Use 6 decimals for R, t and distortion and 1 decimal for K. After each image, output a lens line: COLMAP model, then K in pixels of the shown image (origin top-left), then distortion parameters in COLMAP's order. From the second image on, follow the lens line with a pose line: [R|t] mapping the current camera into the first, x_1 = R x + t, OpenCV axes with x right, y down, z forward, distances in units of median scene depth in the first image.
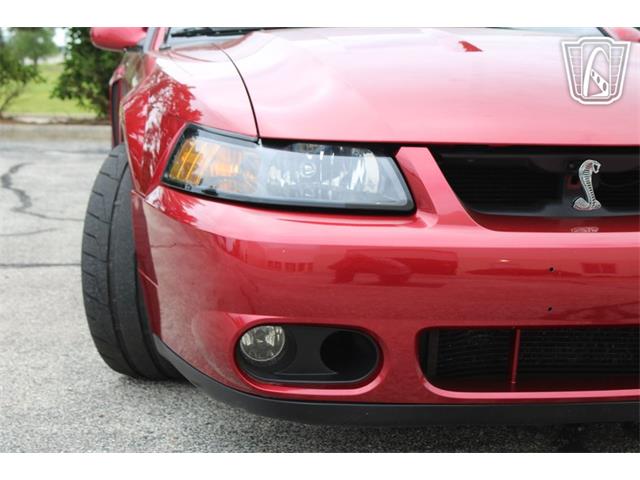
lens RADIAL K [[1148.5, 0, 320.0], [0, 1148.5, 240.0], [0, 0, 1]] dist [0.023830, 0.139372]
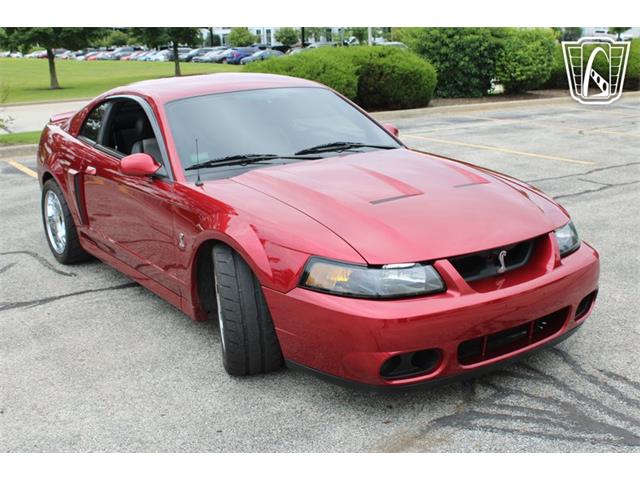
lens RADIAL K [[794.4, 0, 320.0], [0, 794.4, 240.0], [0, 0, 1]] dist [-0.052229, 0.014880]
pose [[0.904761, -0.152813, 0.397563, -0.691456], [0.111210, 0.985799, 0.125828, -0.320864], [-0.411145, -0.069632, 0.908906, -0.253294]]
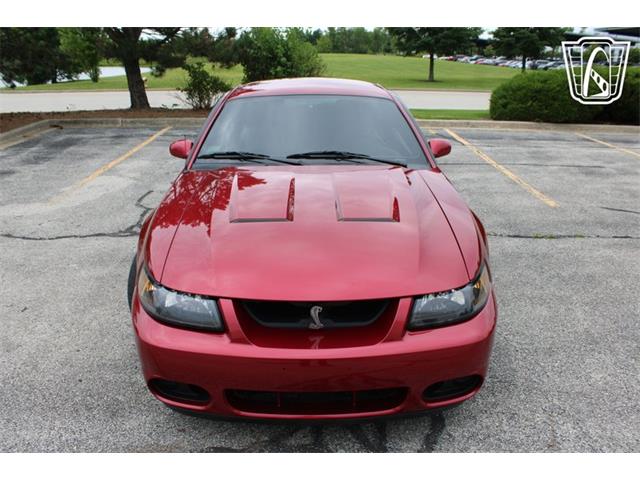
lens RADIAL K [[532.6, 0, 315.2], [0, 532.6, 243.0], [0, 0, 1]] dist [-0.155962, 0.128436]
pose [[0.988218, 0.037094, -0.148491, 0.359550], [-0.006175, 0.979060, 0.203479, -0.355132], [0.152930, -0.200165, 0.967753, 0.143753]]
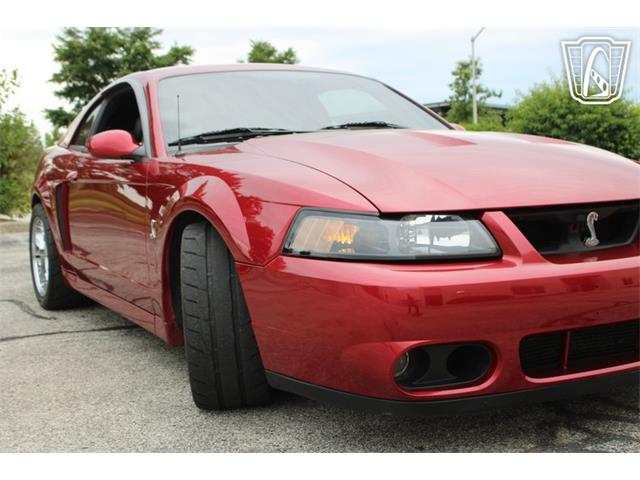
lens RADIAL K [[883.8, 0, 320.0], [0, 883.8, 240.0], [0, 0, 1]] dist [-0.027747, 0.038240]
pose [[0.948766, -0.079323, 0.305862, -0.447536], [0.097710, 0.994186, -0.045253, -0.016291], [-0.300494, 0.072821, 0.951000, 0.022615]]
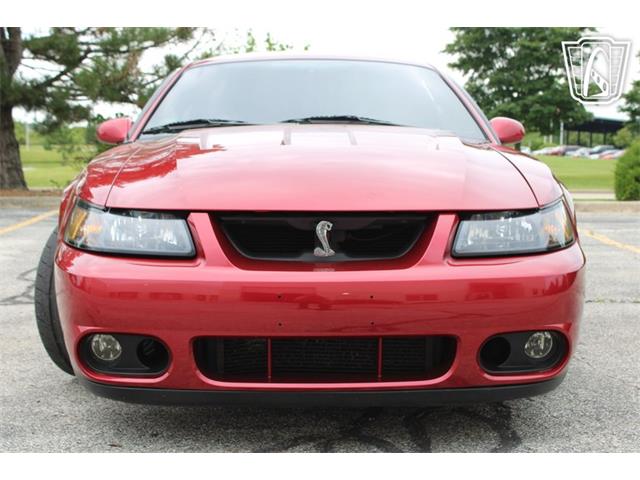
lens RADIAL K [[990.1, 0, 320.0], [0, 990.1, 240.0], [0, 0, 1]] dist [-0.014178, 0.004793]
pose [[0.989415, -0.002201, -0.145095, 0.403406], [-0.005759, 0.998502, -0.054416, 0.020414], [0.144998, 0.054675, 0.987920, -0.209701]]
